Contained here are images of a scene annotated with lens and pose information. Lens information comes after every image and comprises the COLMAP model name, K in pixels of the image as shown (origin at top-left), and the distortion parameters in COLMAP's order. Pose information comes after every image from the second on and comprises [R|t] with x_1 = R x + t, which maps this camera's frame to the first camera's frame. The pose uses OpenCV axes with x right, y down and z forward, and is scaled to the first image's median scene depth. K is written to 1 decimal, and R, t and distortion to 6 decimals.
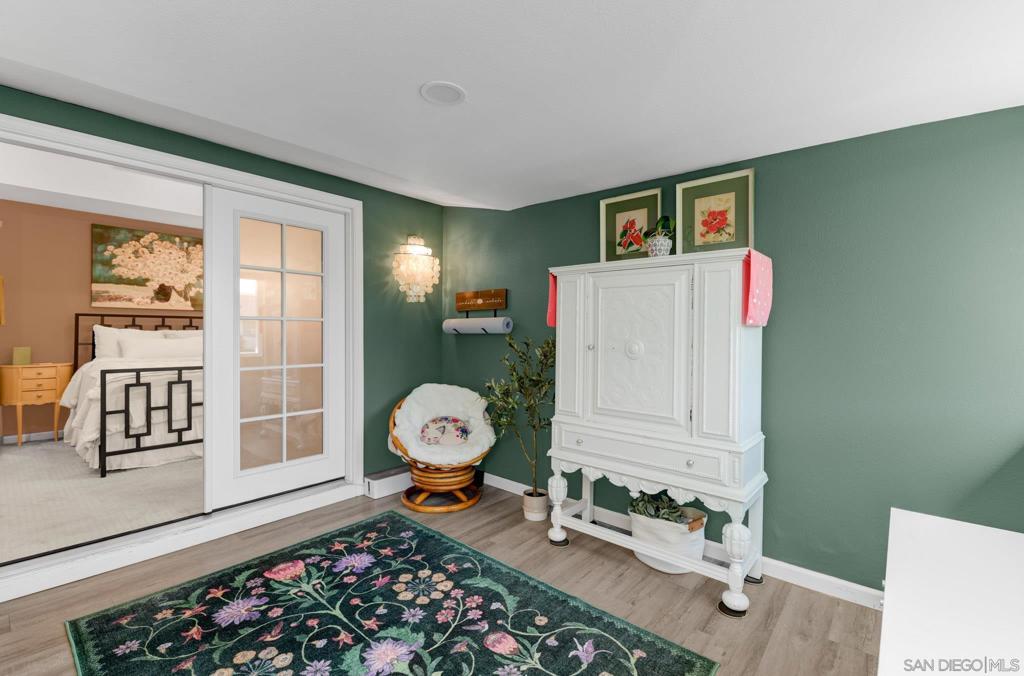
lens RADIAL K [[448.5, 0, 513.1], [0, 448.5, 333.9], [0, 0, 1]] dist [0.000446, -0.005342]
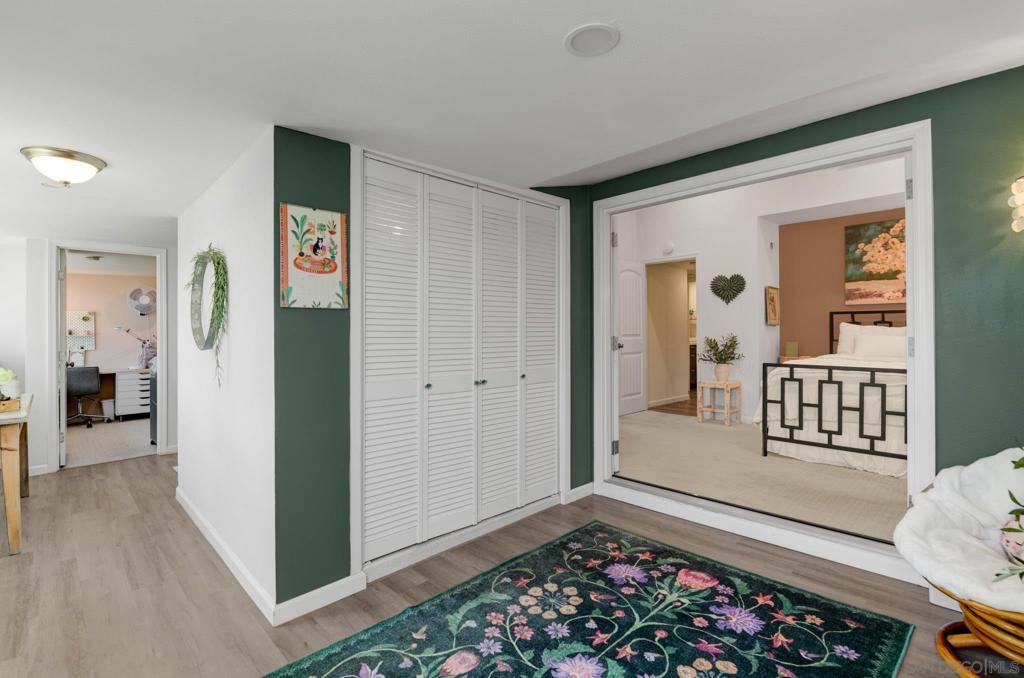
lens RADIAL K [[476.3, 0, 509.6], [0, 476.3, 331.9], [0, 0, 1]] dist [-0.010165, -0.000800]
pose [[-0.091229, 0.000180, -0.995830, 0.408198], [0.005009, 0.999987, -0.000278, -0.001960], [0.995817, -0.005014, -0.091228, 0.527688]]
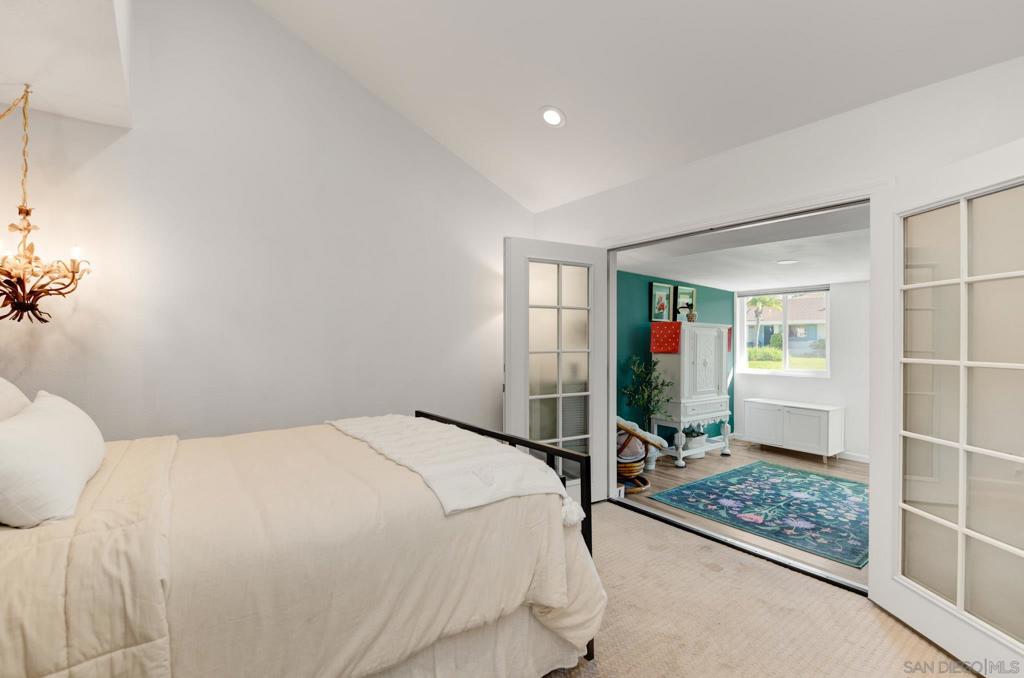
lens RADIAL K [[461.7, 0, 512.0], [0, 461.7, 339.0], [0, 0, 1]] dist [-0.010659, -0.000248]
pose [[0.206442, 0.000918, 0.978458, -1.675159], [-0.003222, 0.999995, -0.000259, -0.062785], [-0.978454, -0.003099, 0.206444, 1.116277]]
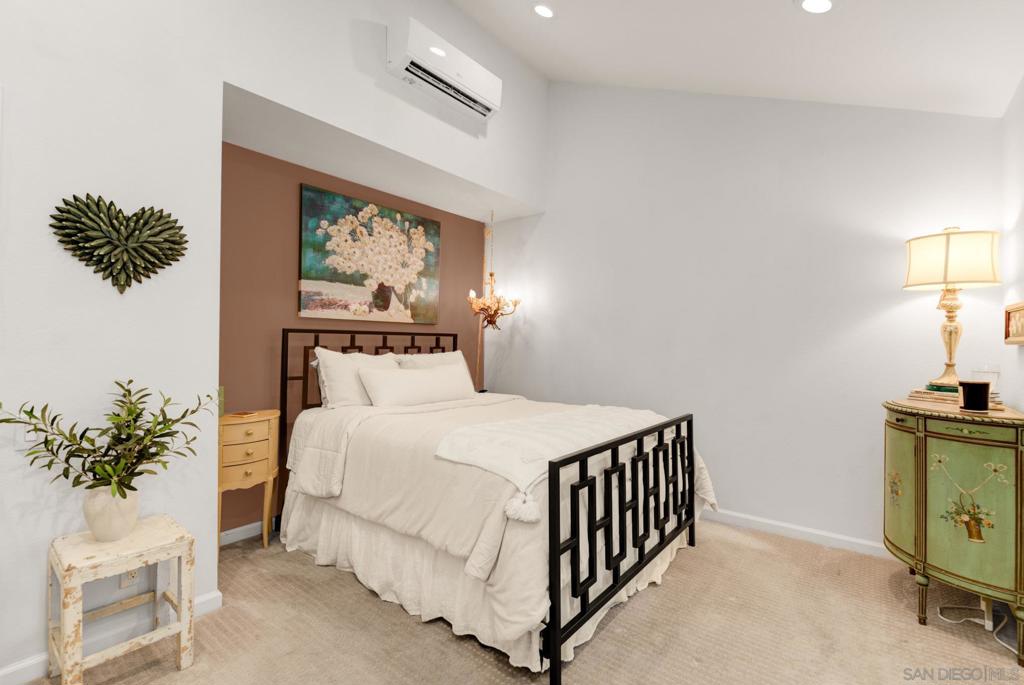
lens RADIAL K [[448.5, 0, 525.8], [0, 448.5, 342.8], [0, 0, 1]] dist [-0.000350, -0.000042]
pose [[0.998857, 0.007553, 0.047195, -1.114154], [-0.007569, 0.999971, 0.000159, -0.047544], [-0.047192, -0.000516, 0.998886, 0.615927]]
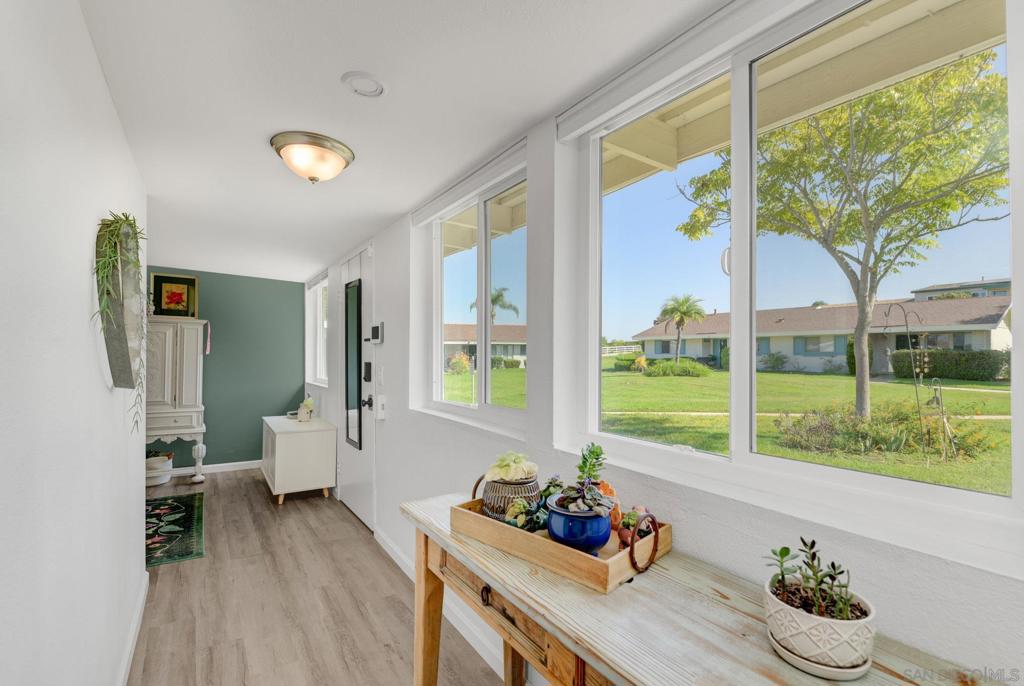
lens RADIAL K [[467.6, 0, 511.8], [0, 467.6, 352.9], [0, 0, 1]] dist [-0.000781, -0.000153]
pose [[0.266695, 0.009670, 0.963733, -0.855228], [-0.006376, 0.999945, -0.008269, -0.010074], [-0.963760, -0.003939, 0.266742, -0.713330]]
